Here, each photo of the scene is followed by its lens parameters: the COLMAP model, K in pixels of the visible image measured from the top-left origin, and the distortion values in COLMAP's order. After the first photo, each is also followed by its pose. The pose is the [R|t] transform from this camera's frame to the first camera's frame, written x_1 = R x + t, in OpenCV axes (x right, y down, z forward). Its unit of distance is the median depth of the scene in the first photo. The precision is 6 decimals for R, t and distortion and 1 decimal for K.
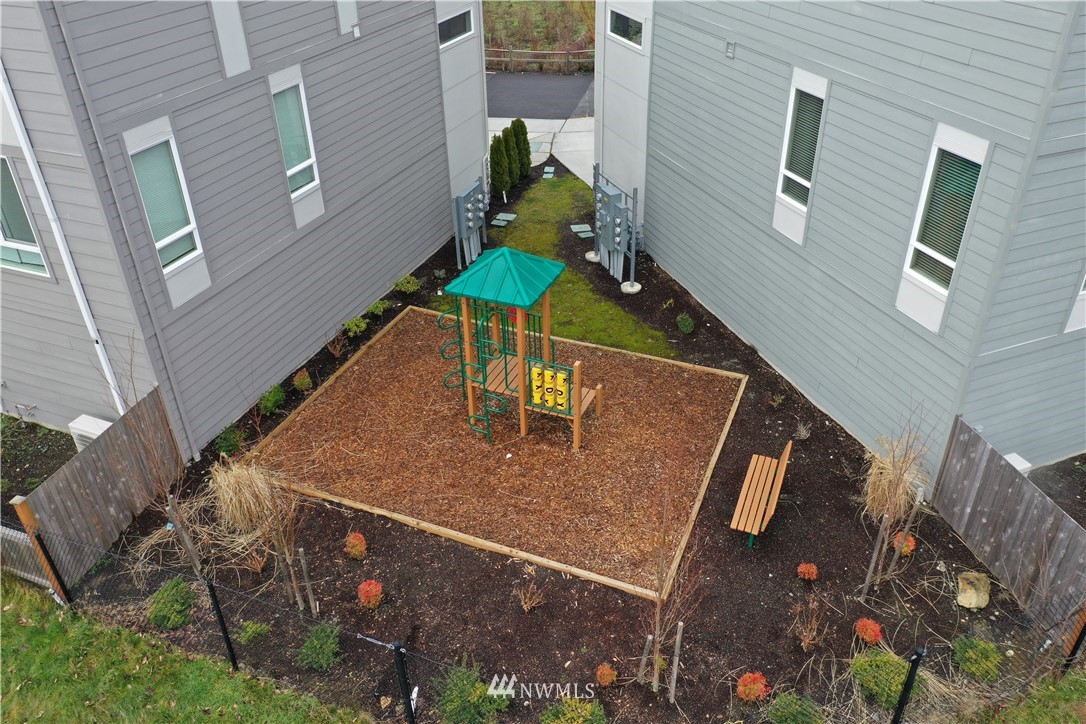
lens RADIAL K [[863.5, 0, 543.0], [0, 863.5, 362.0], [0, 0, 1]] dist [0.001361, 0.002045]
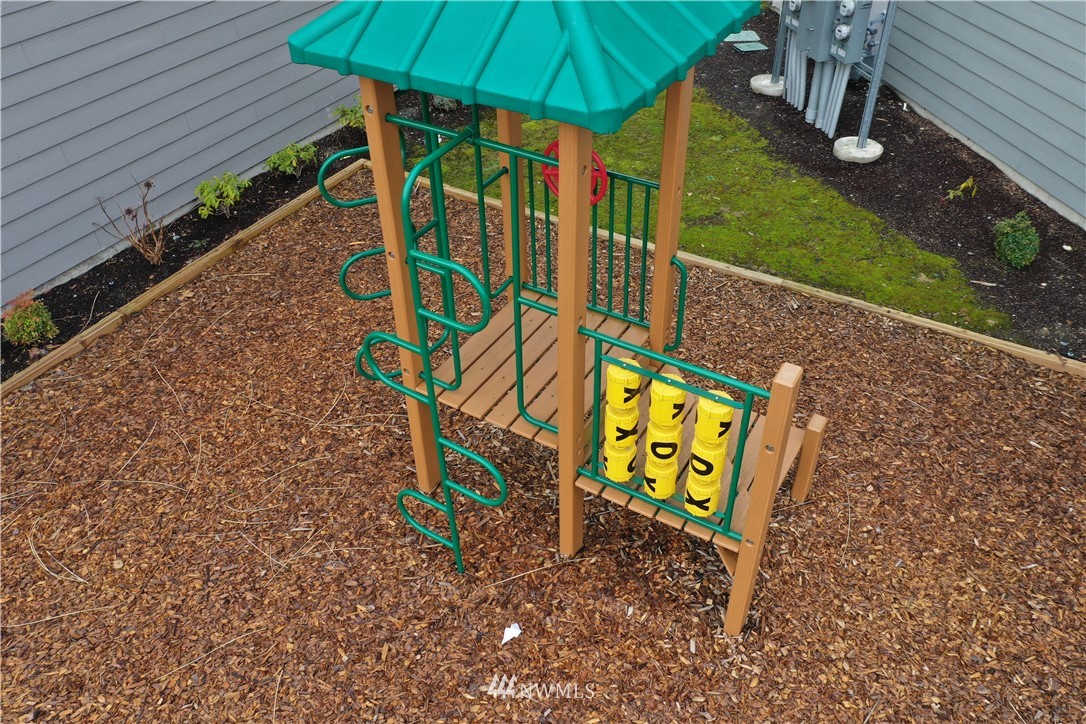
lens RADIAL K [[863.5, 0, 543.0], [0, 863.5, 362.0], [0, 0, 1]] dist [0.001361, 0.002045]
pose [[0.991287, 0.083953, -0.101496, -0.004587], [-0.071932, 0.990548, 0.116790, -0.022400], [0.110341, -0.108471, 0.987957, 0.642398]]
